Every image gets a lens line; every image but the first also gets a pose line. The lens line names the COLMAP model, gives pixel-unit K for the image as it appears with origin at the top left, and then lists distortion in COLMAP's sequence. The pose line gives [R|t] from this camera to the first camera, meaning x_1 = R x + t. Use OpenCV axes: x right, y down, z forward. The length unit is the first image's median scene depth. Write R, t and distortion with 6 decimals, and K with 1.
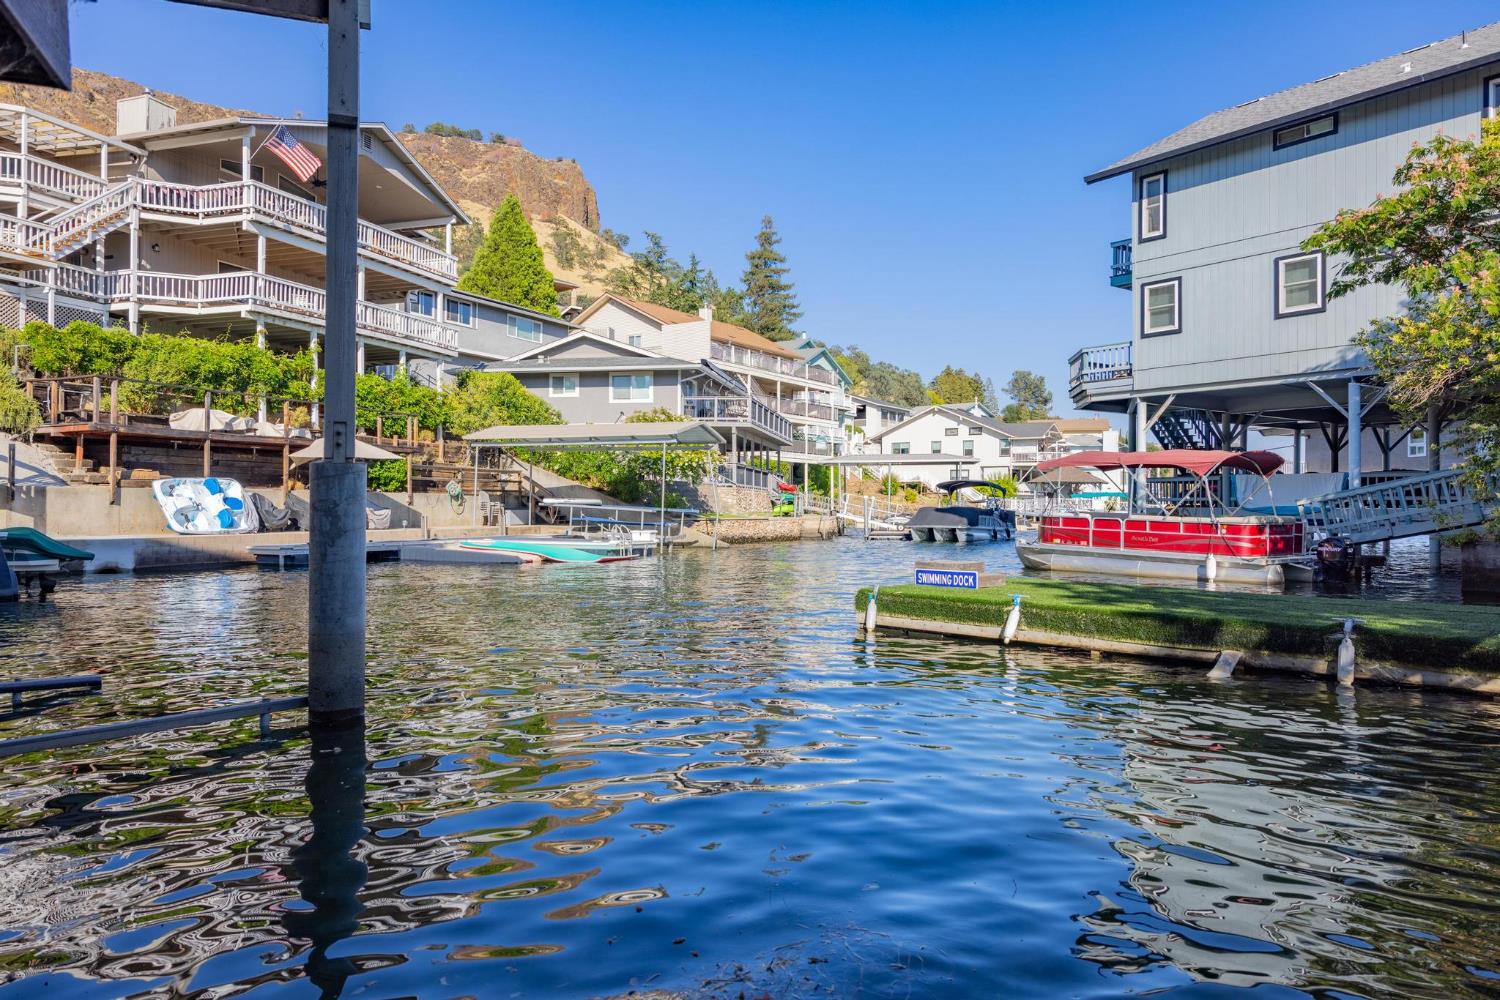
lens RADIAL K [[1010.6, 0, 739.4], [0, 1010.6, 508.3], [0, 0, 1]] dist [-0.004040, -0.001491]
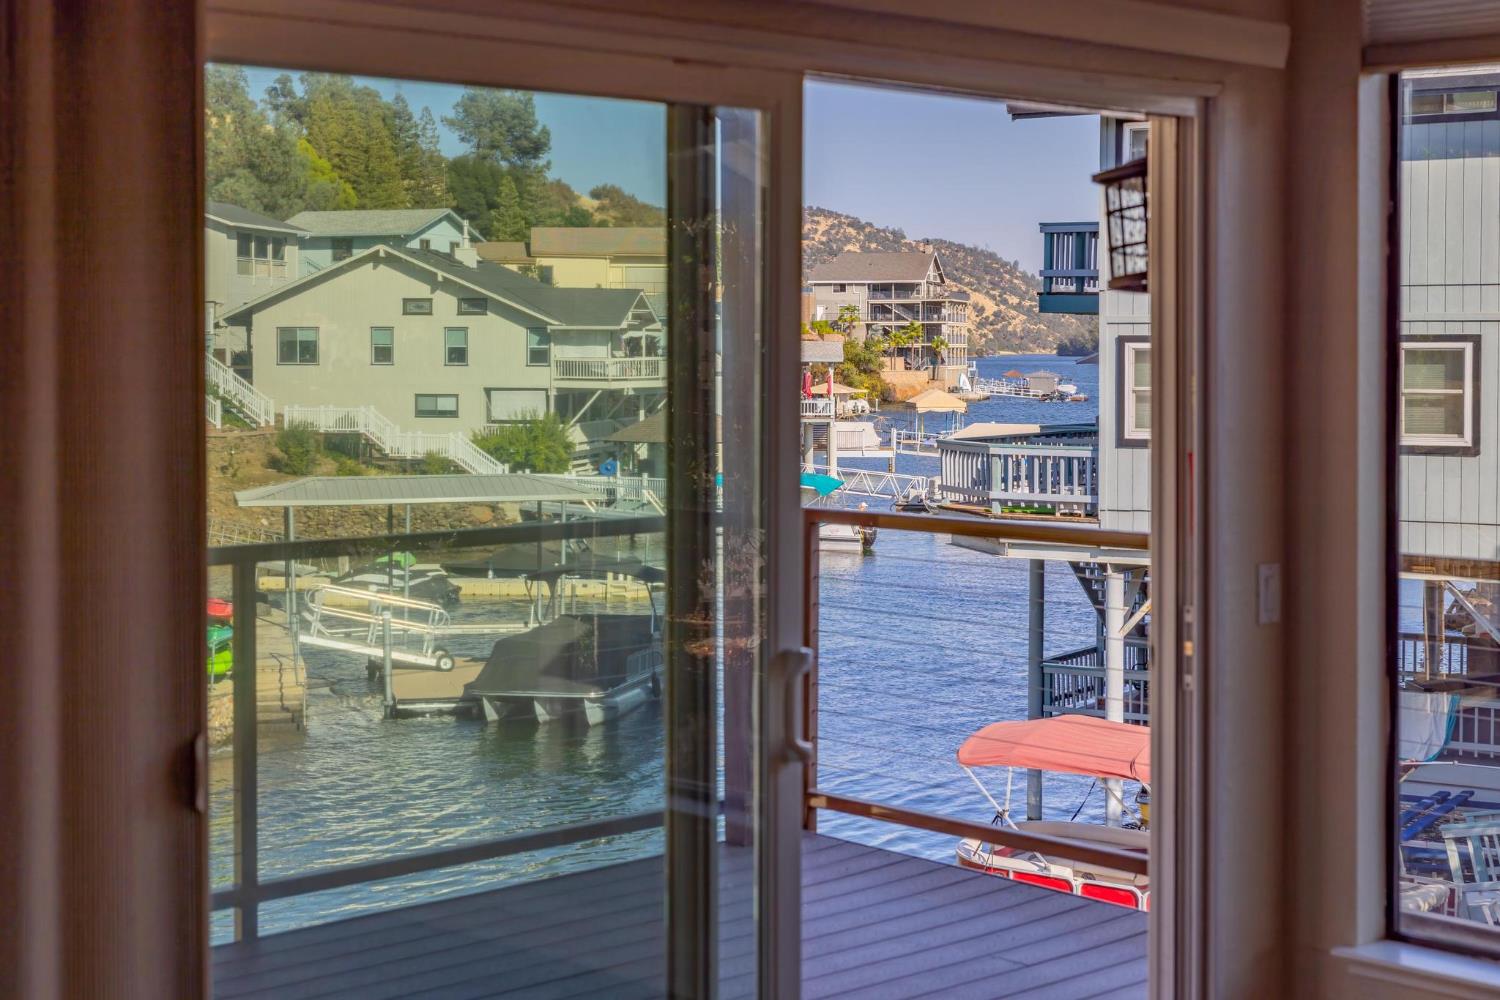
lens RADIAL K [[2397.1, 0, 700.5], [0, 2397.1, 443.3], [0, 0, 1]] dist [0.034316, 0.000000]
pose [[0.929614, -0.017337, 0.368127, -0.134226], [0.003916, 0.999301, 0.037173, -0.128102], [-0.368514, -0.033115, 0.929032, -0.010045]]
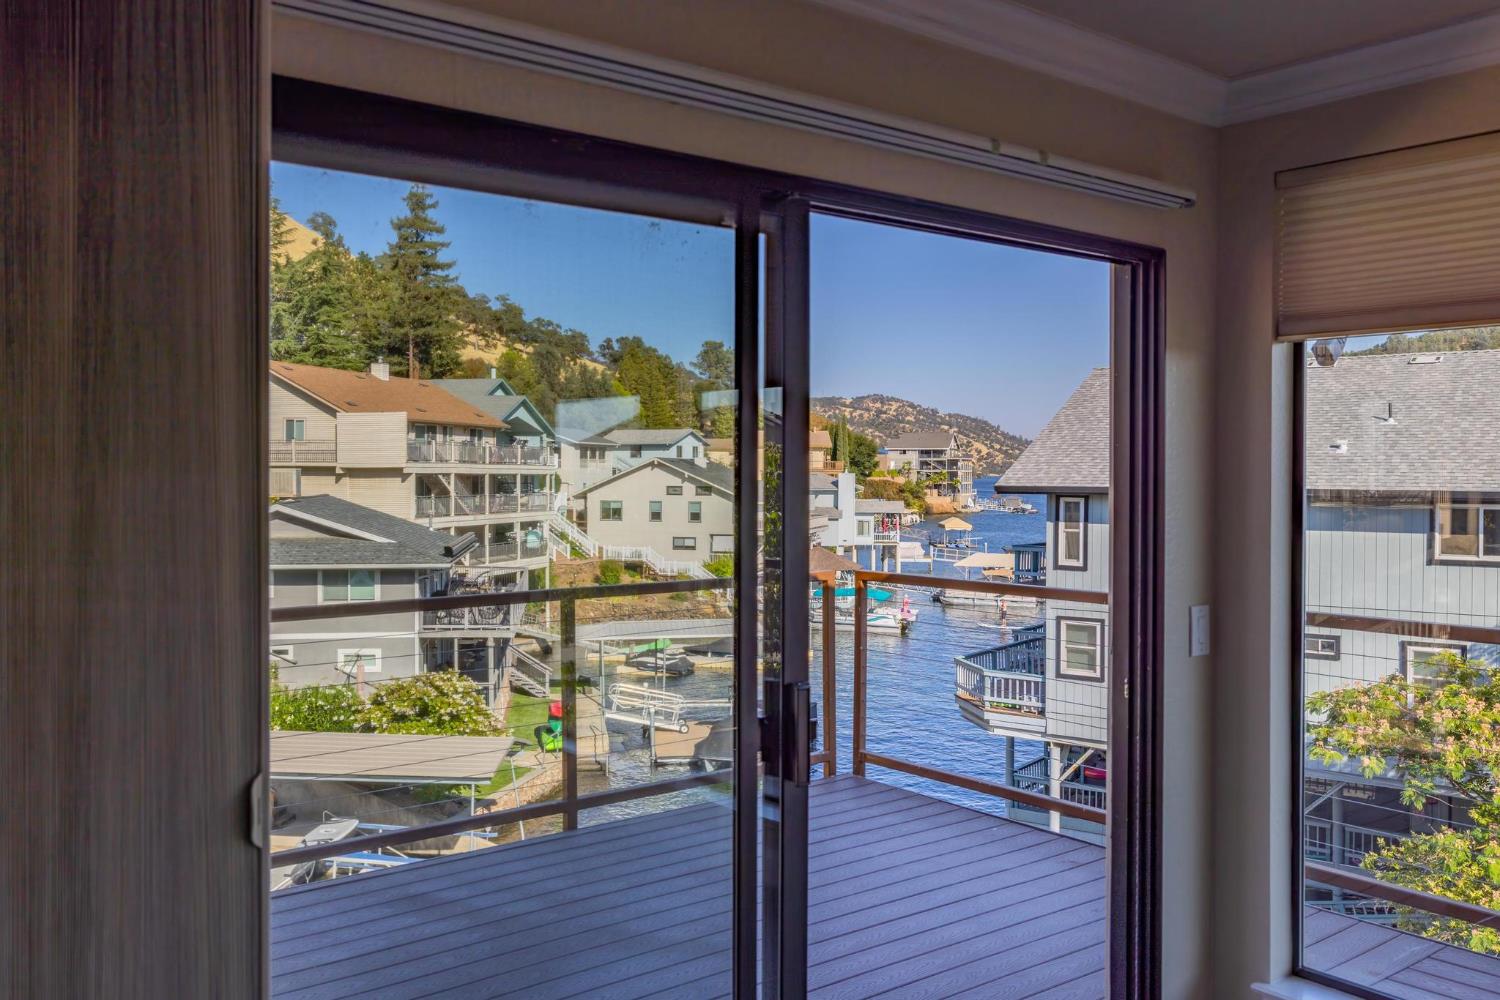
lens RADIAL K [[1277.8, 0, 733.6], [0, 1277.8, 490.9], [0, 0, 1]] dist [-0.003622, 0.005767]
pose [[0.954258, -0.002990, 0.298969, -0.120612], [-0.000724, 0.999924, 0.012310, -0.205505], [-0.298983, -0.011963, 0.954183, 0.015176]]
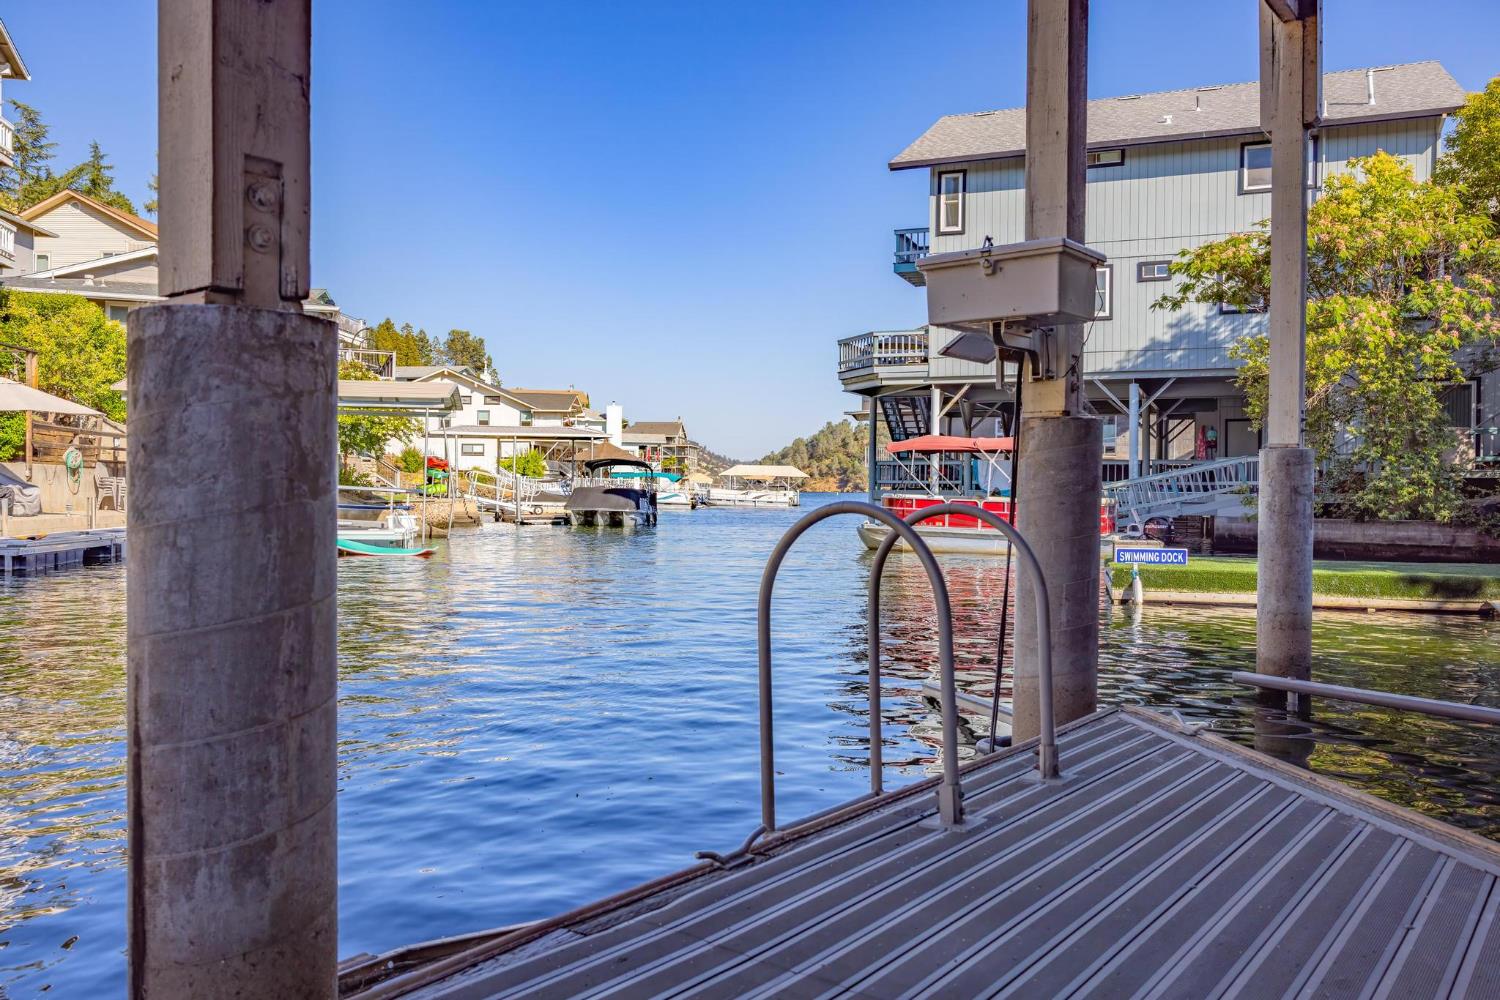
lens RADIAL K [[1169.9, 0, 755.4], [0, 1169.9, 501.5], [0, 0, 1]] dist [-0.007715, -0.000302]
pose [[0.852126, -0.000557, 0.523336, -0.234990], [-0.005520, 0.999934, 0.010051, -0.000070], [-0.523308, -0.011453, 0.852067, 0.041226]]
